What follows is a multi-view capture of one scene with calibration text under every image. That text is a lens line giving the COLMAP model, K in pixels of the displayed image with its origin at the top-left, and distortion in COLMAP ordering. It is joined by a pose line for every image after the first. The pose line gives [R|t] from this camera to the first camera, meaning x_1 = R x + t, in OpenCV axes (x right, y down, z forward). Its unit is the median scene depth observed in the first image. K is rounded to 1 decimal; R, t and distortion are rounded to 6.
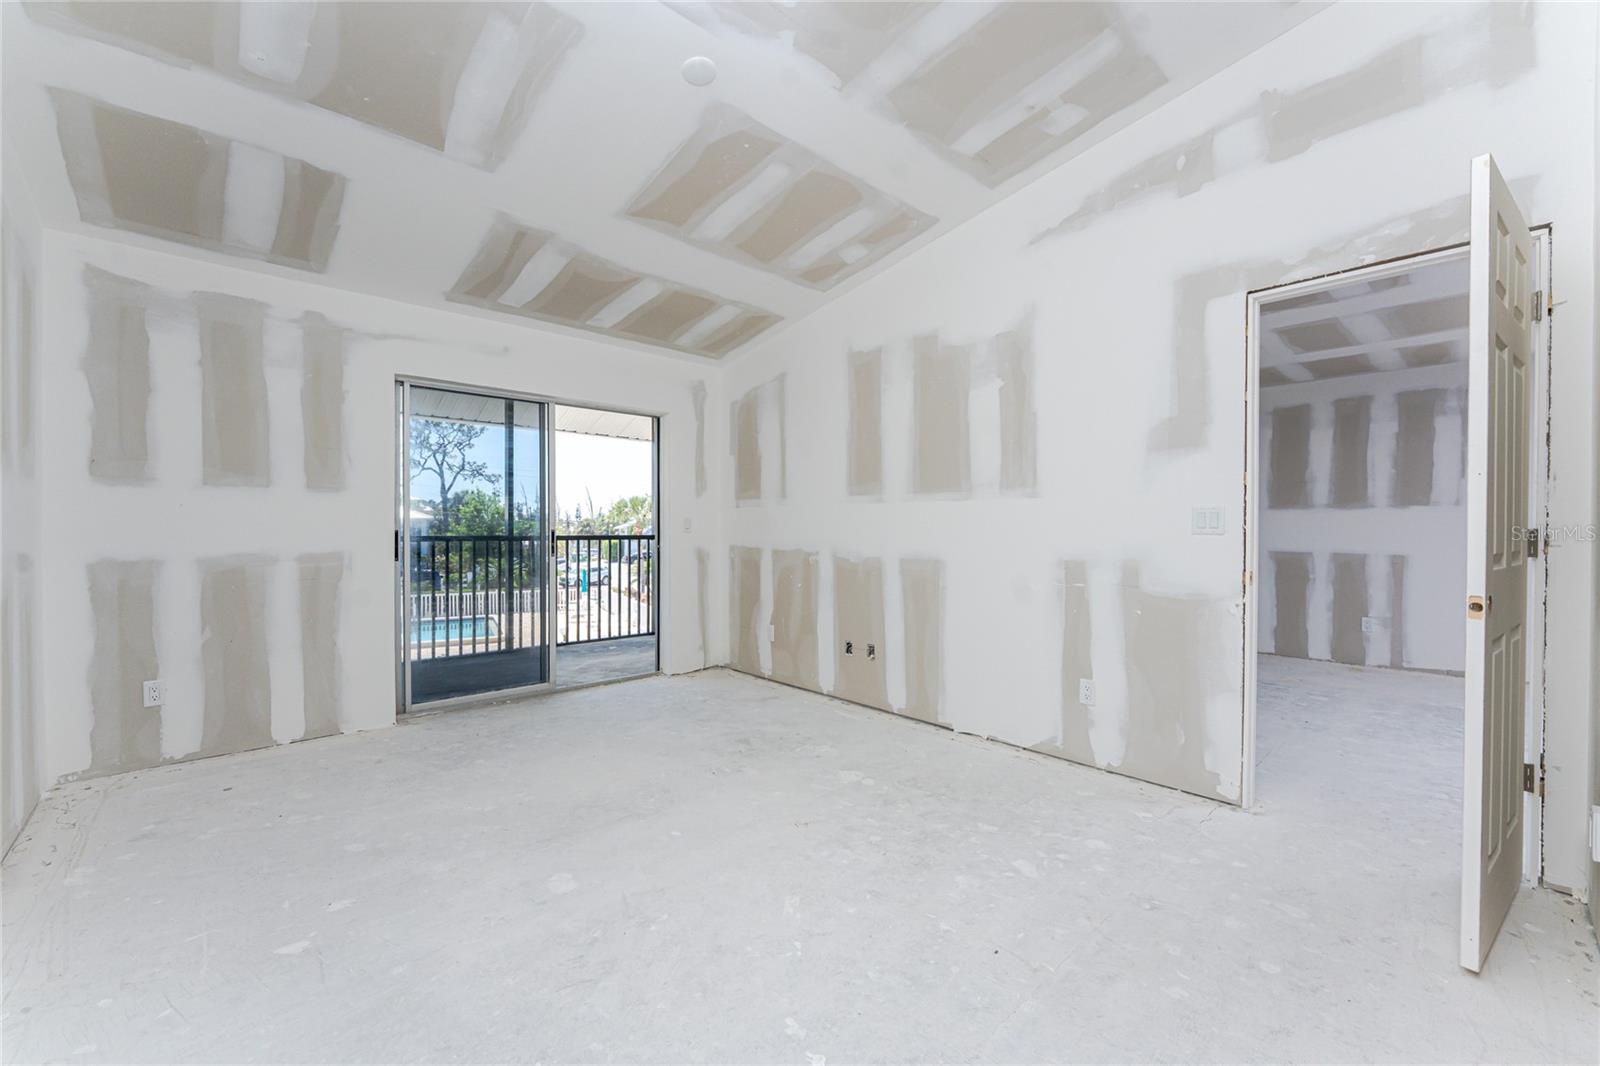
lens RADIAL K [[659.2, 0, 807.7], [0, 659.2, 537.4], [0, 0, 1]] dist [-0.005047, 0.000078]
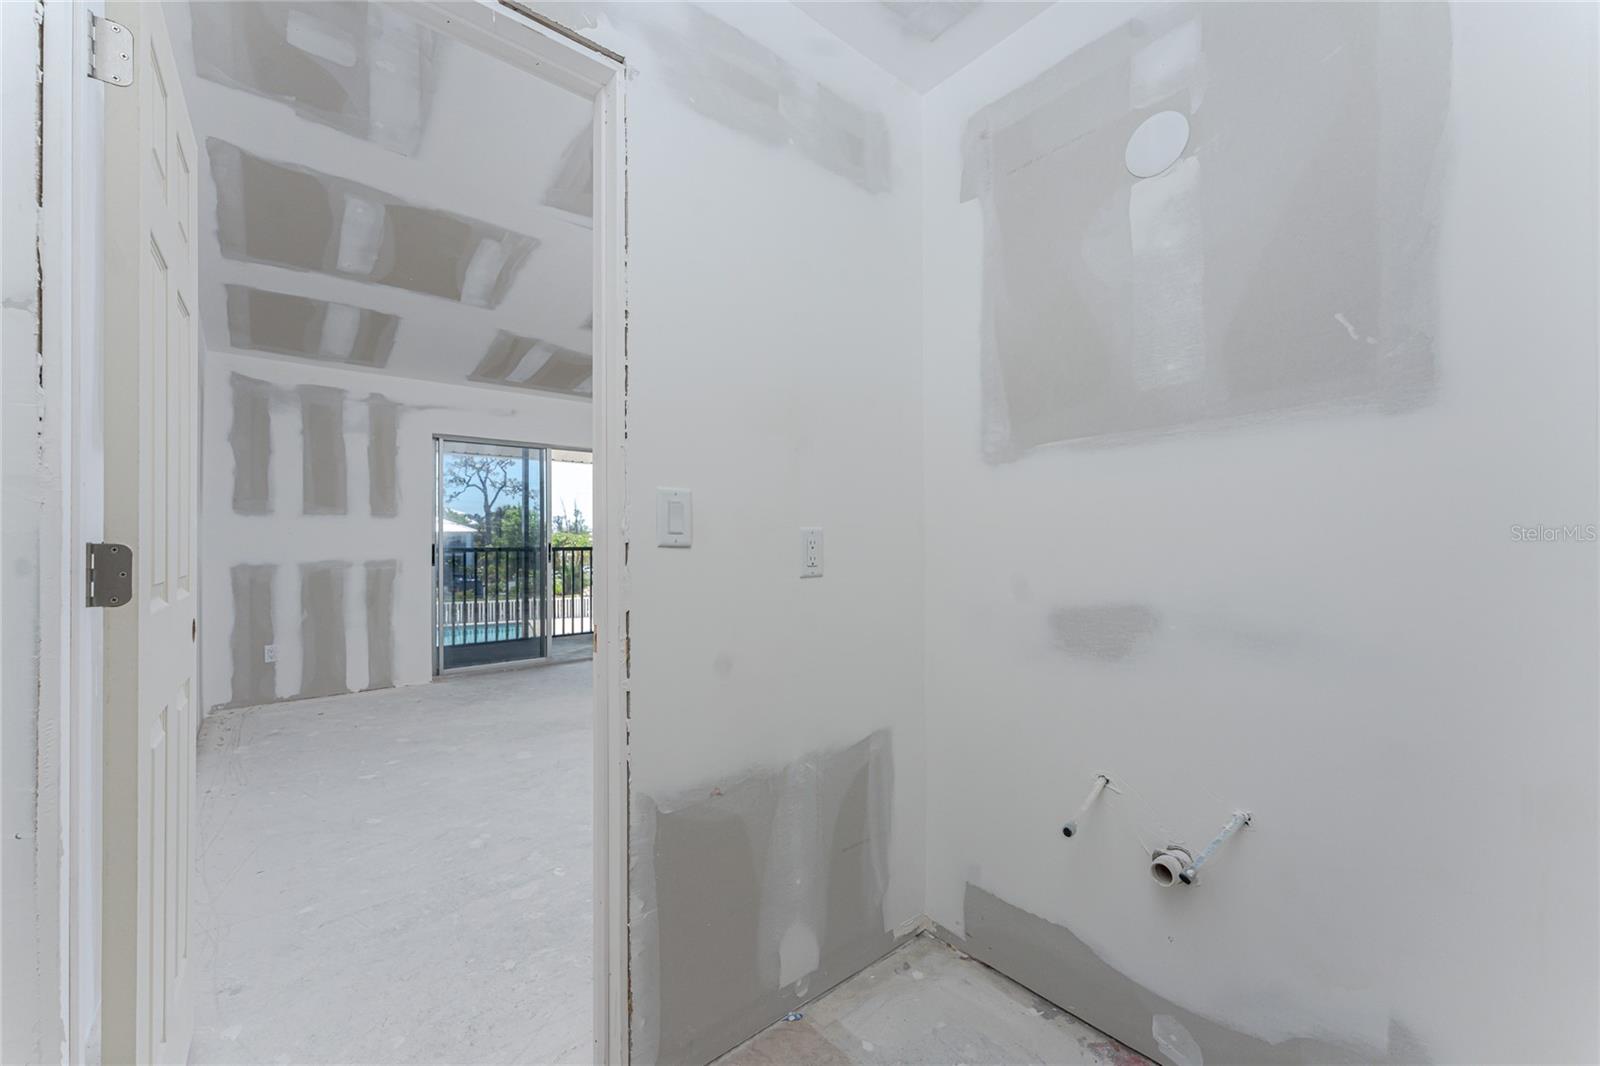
lens RADIAL K [[650.9, 0, 824.6], [0, 650.9, 537.3], [0, 0, 1]] dist [0.001003, -0.000020]
pose [[0.999505, -0.005572, -0.030947, 0.274343], [0.005084, 0.999862, -0.015827, 0.001408], [0.031031, 0.015662, 0.999396, -0.394396]]
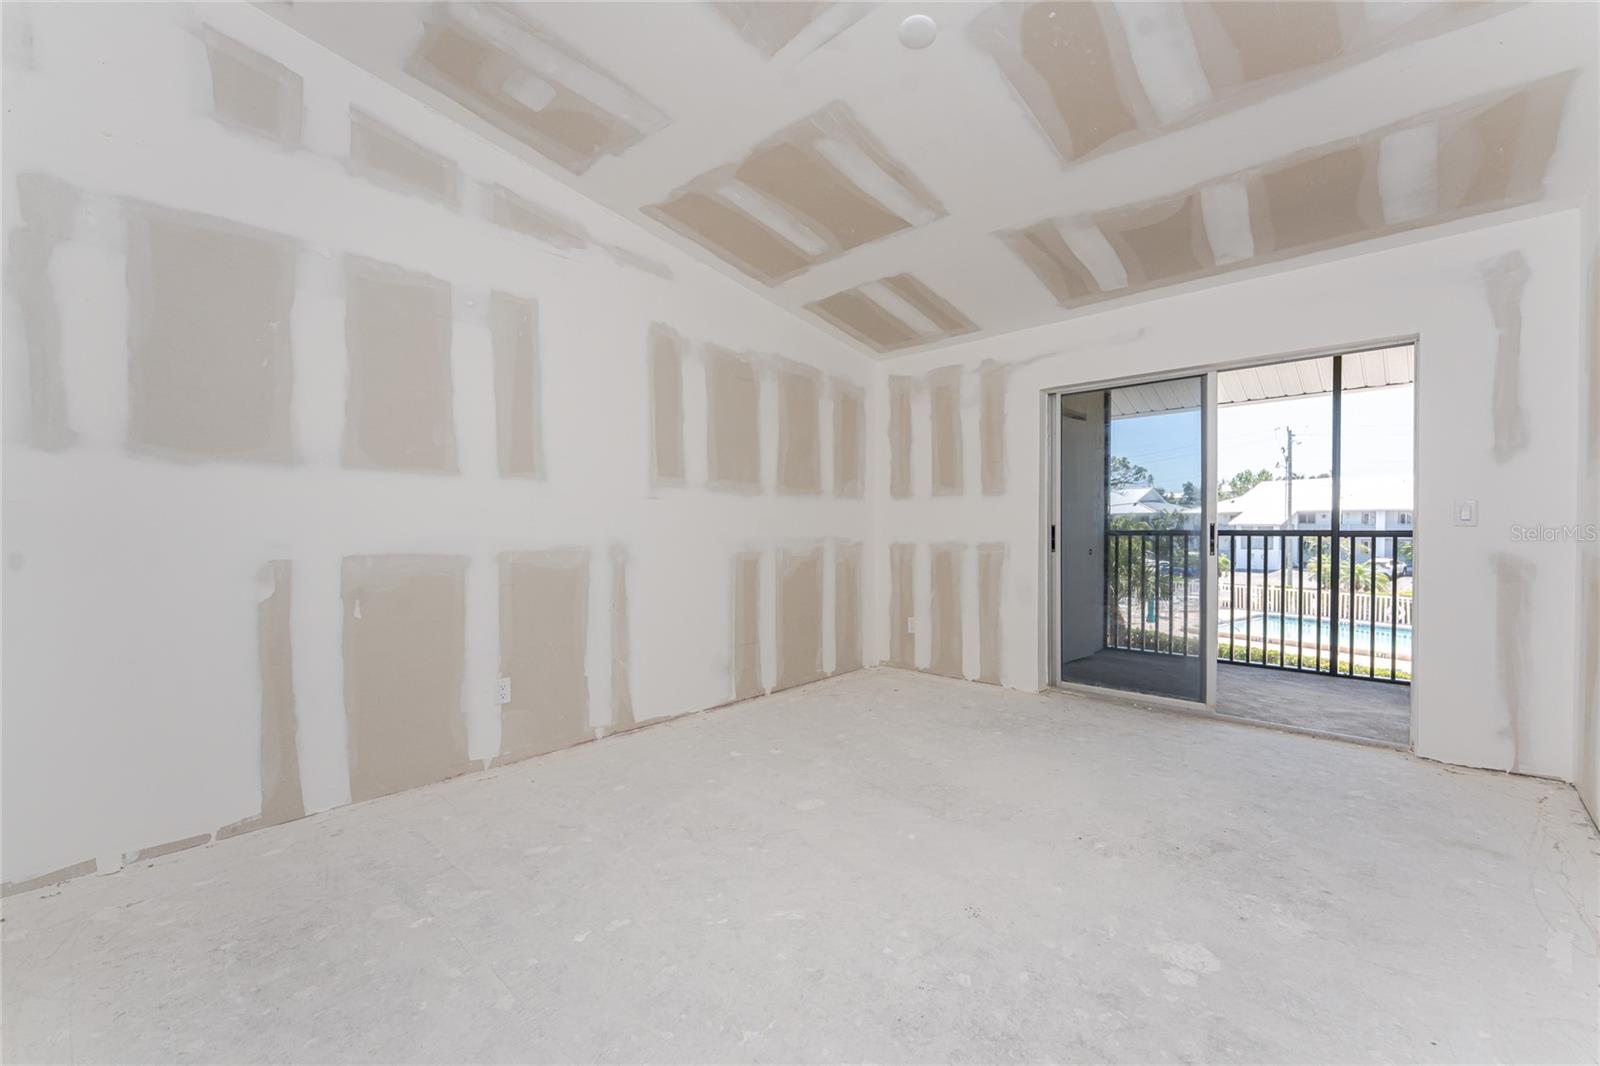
lens RADIAL K [[659.2, 0, 807.7], [0, 659.2, 537.4], [0, 0, 1]] dist [-0.005047, 0.000078]
pose [[0.043731, 0.016140, -0.998913, 0.549685], [-0.005028, 0.999860, 0.015935, -0.006235], [0.999031, 0.004326, 0.043806, 0.579753]]
